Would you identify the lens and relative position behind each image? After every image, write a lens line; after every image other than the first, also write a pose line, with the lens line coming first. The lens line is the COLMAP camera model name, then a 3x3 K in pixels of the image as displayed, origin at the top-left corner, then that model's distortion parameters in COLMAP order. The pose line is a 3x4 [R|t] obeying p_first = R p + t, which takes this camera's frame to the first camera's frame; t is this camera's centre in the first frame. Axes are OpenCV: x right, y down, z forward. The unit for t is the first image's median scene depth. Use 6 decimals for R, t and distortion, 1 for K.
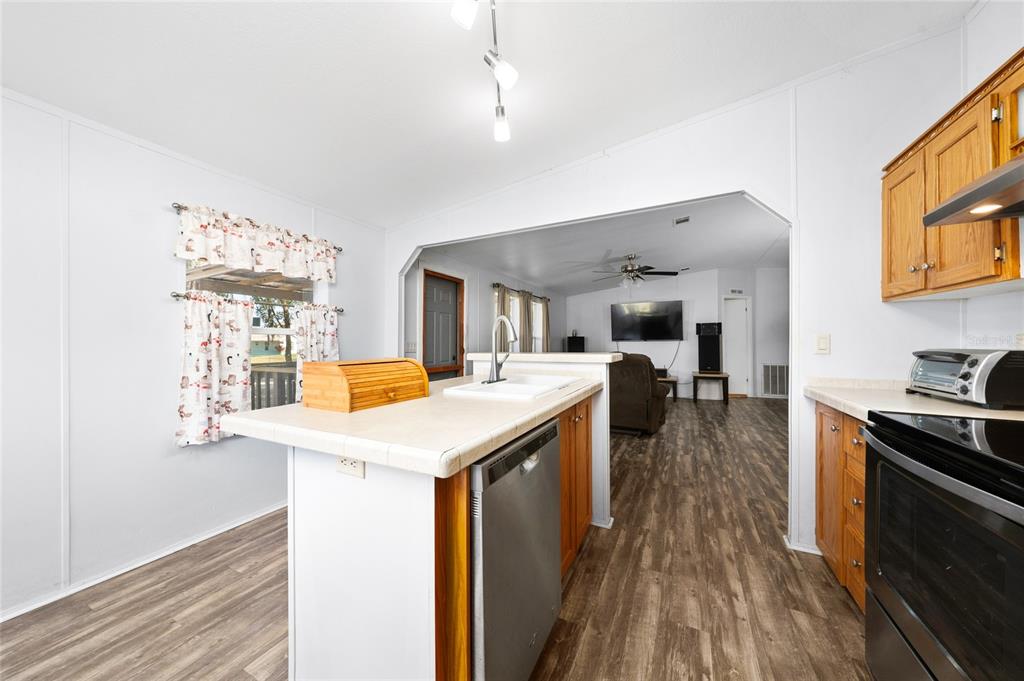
lens RADIAL K [[351.6, 0, 510.8], [0, 351.6, 341.2], [0, 0, 1]] dist [0.000287, -0.000008]
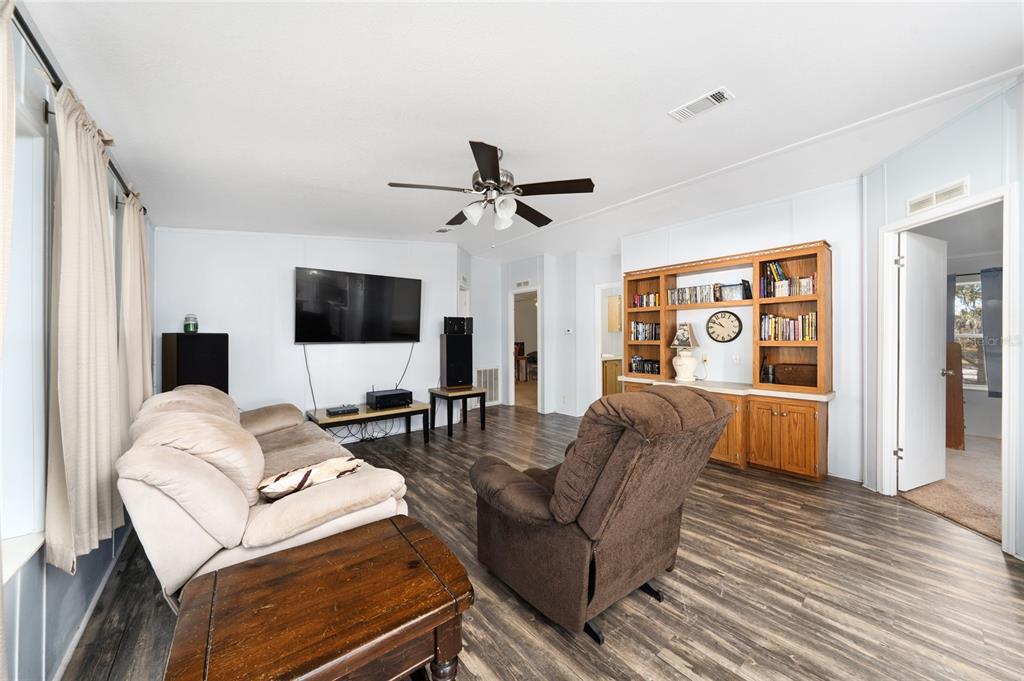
lens RADIAL K [[351.6, 0, 512.0], [0, 351.6, 338.8], [0, 0, 1]] dist [0.000287, -0.000008]
pose [[0.404393, 0.000102, 0.914585, -0.040852], [-0.004347, 0.999989, 0.001811, -0.010369], [-0.914575, -0.004708, 0.404389, 0.623314]]
